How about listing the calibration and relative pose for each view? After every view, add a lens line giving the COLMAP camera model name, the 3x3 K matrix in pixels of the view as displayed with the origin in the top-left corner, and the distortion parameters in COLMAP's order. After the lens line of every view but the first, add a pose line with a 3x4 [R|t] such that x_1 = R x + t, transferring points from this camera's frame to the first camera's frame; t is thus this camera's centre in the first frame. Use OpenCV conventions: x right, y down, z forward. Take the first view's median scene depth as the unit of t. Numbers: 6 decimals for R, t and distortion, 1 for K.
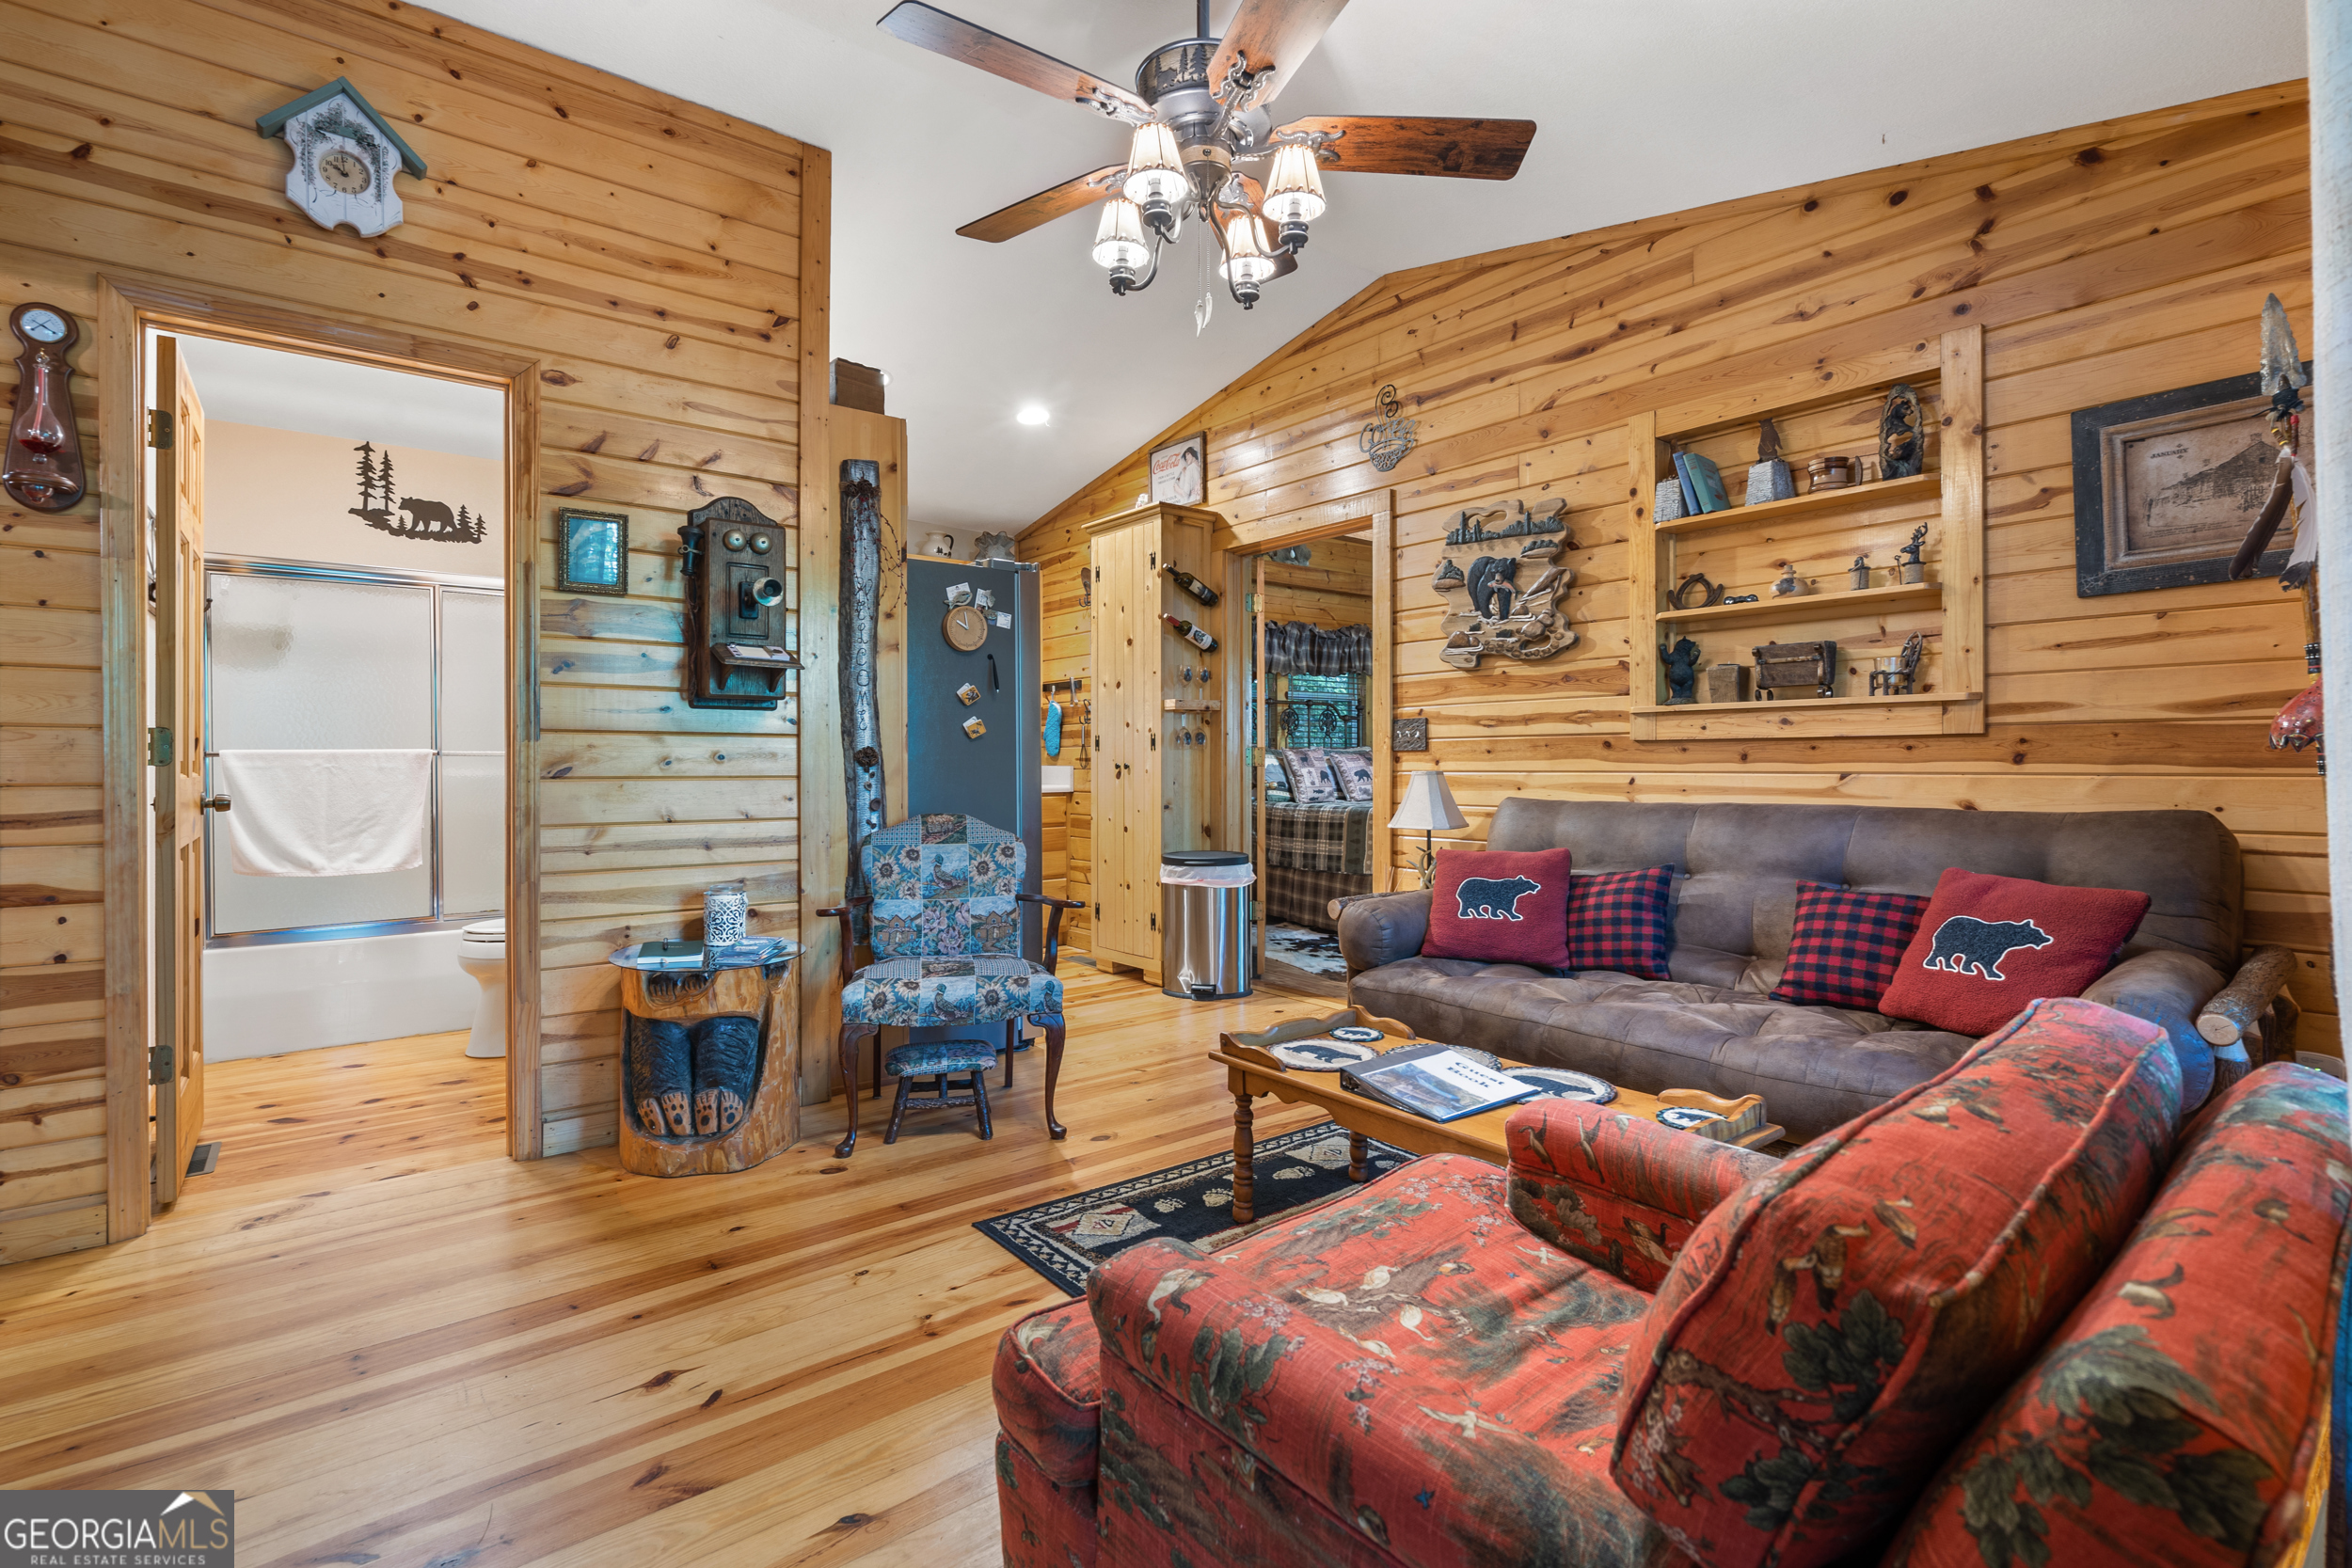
lens RADIAL K [[1078.4, 0, 1182.5], [0, 1078.4, 753.7], [0, 0, 1]] dist [-0.000663, 0.000260]
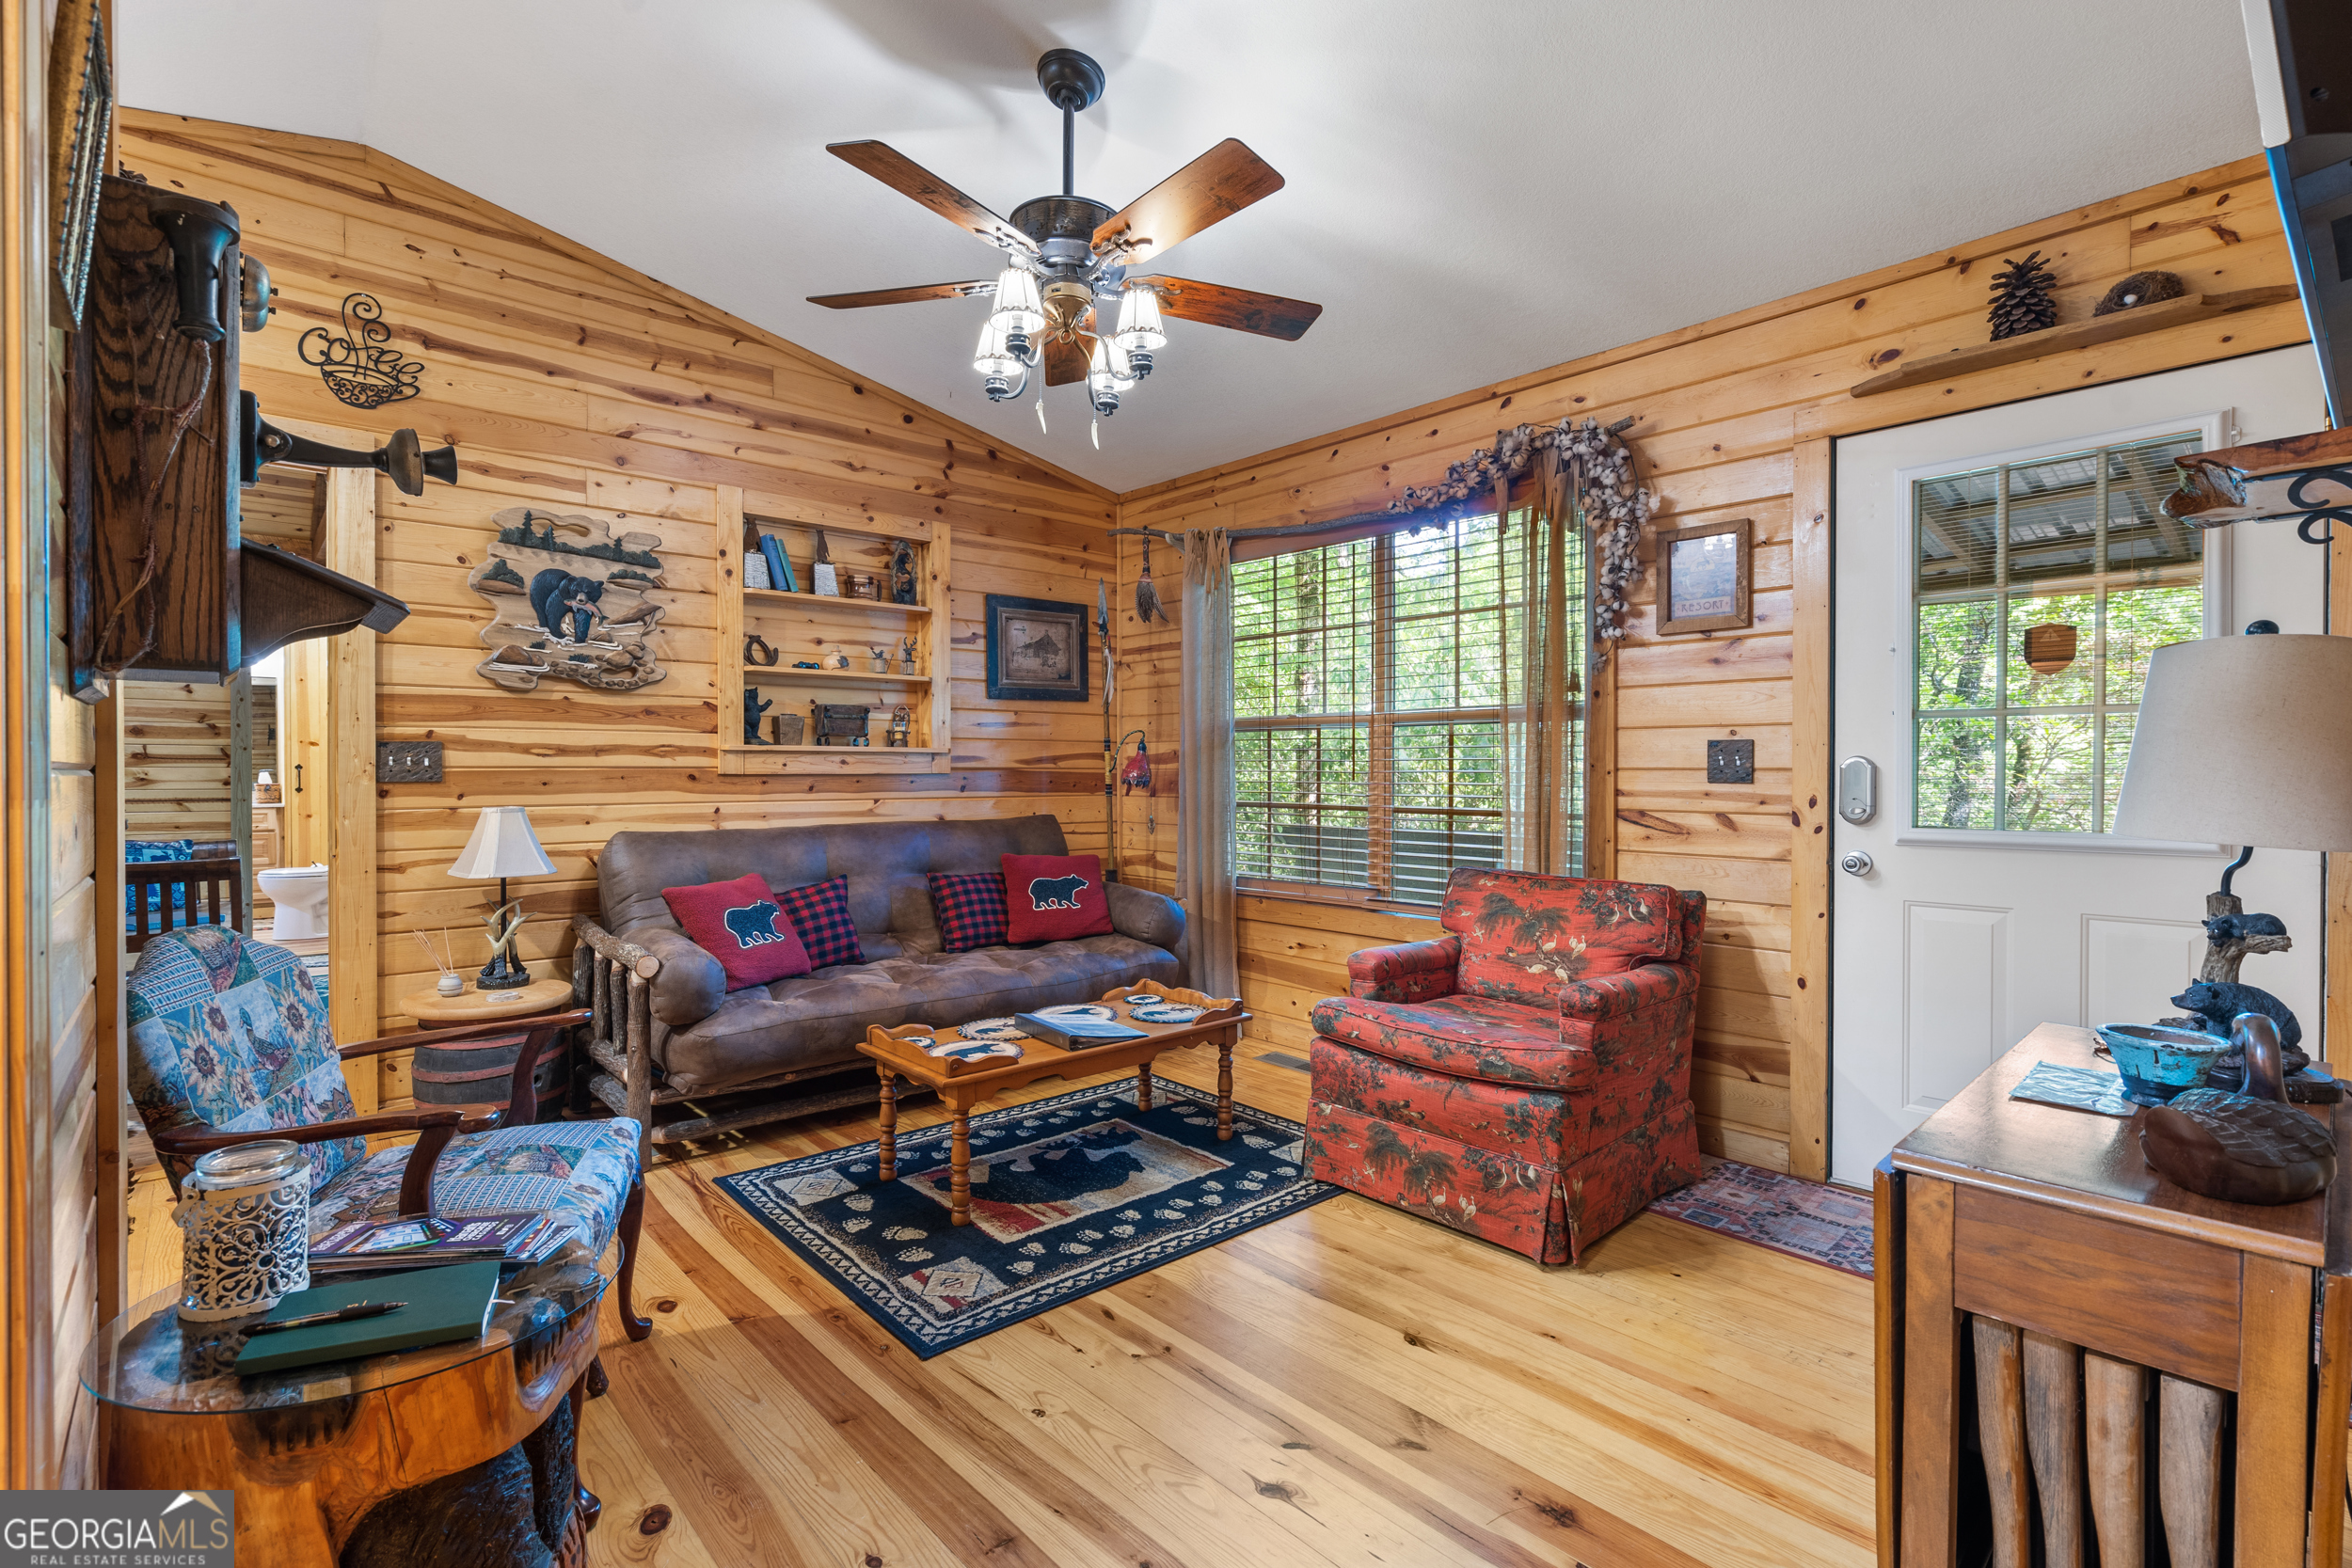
lens RADIAL K [[1066.8, 0, 1173.4], [0, 1066.8, 777.2], [0, 0, 1]] dist [-0.002620, 0.000094]
pose [[-0.053161, -0.003618, 0.998579, -0.799876], [-0.008805, 0.999956, 0.003155, -0.018706], [-0.998547, -0.008625, -0.053191, 0.657286]]
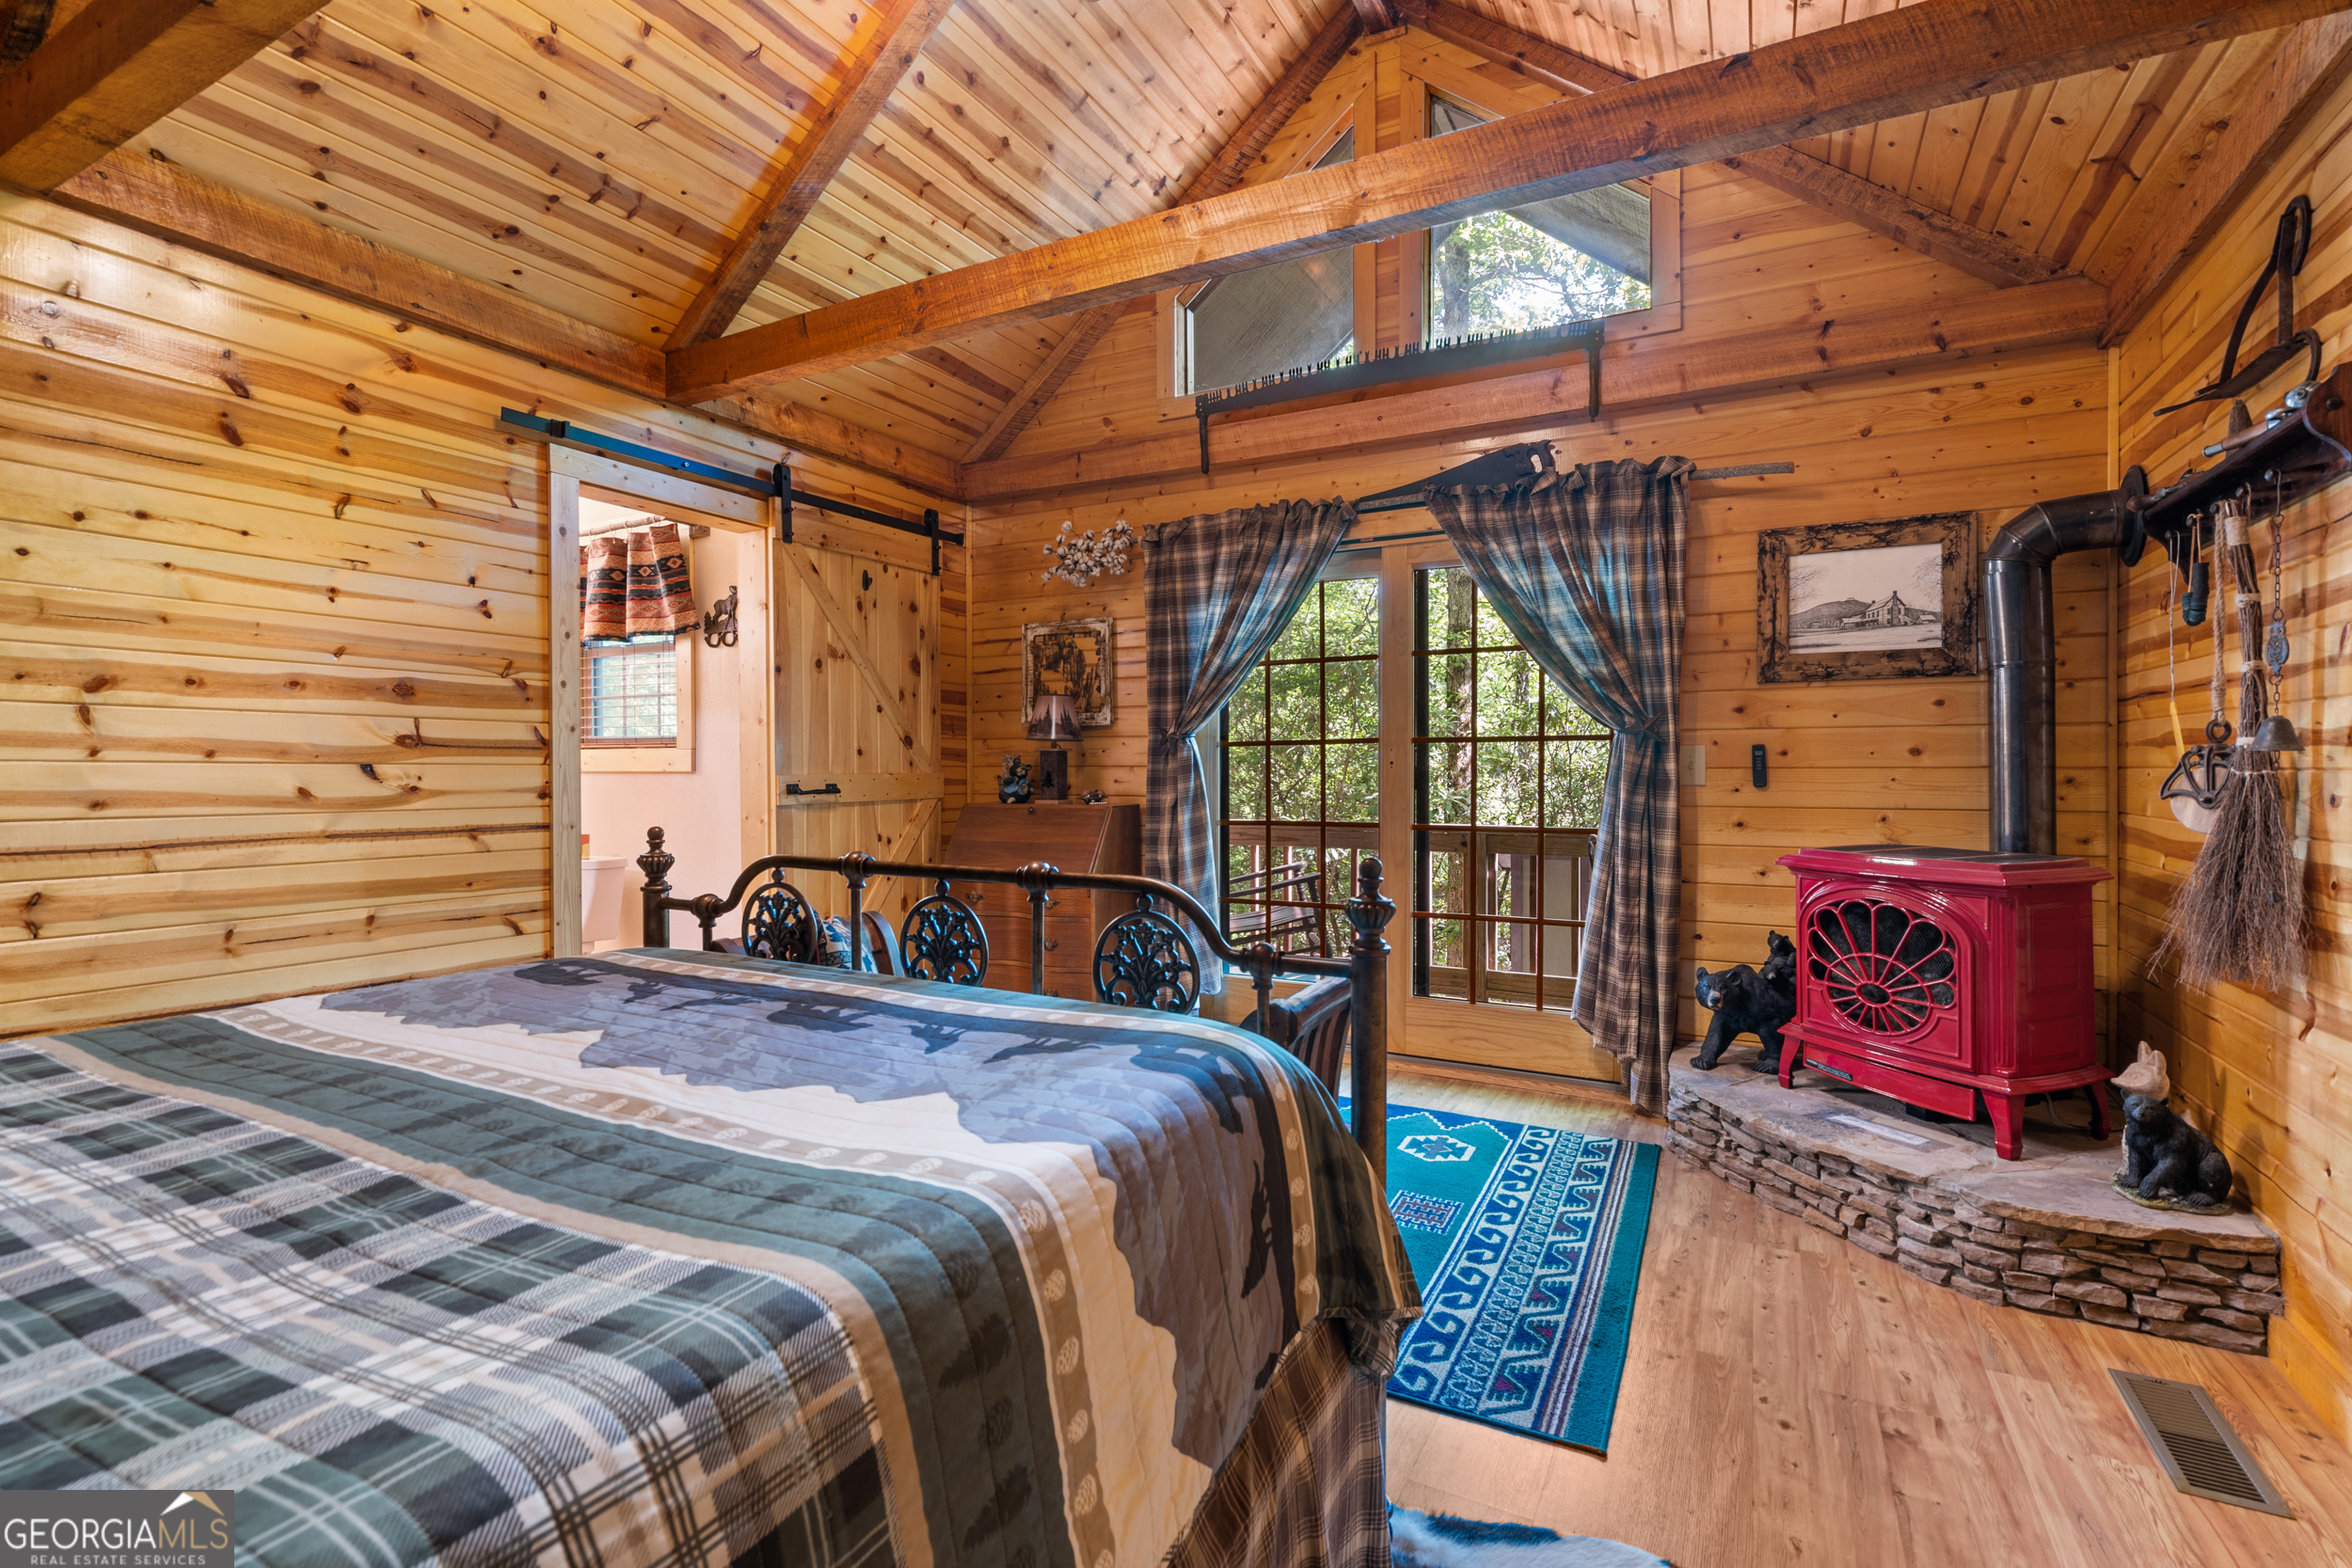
lens RADIAL K [[1066.8, 0, 1173.4], [0, 1066.8, 777.2], [0, 0, 1]] dist [-0.002620, 0.000094]
pose [[-0.382691, -0.003970, 0.923868, 0.079534], [-0.006538, 0.999977, 0.001589, -0.008907], [-0.923853, -0.005432, -0.382708, 2.136669]]
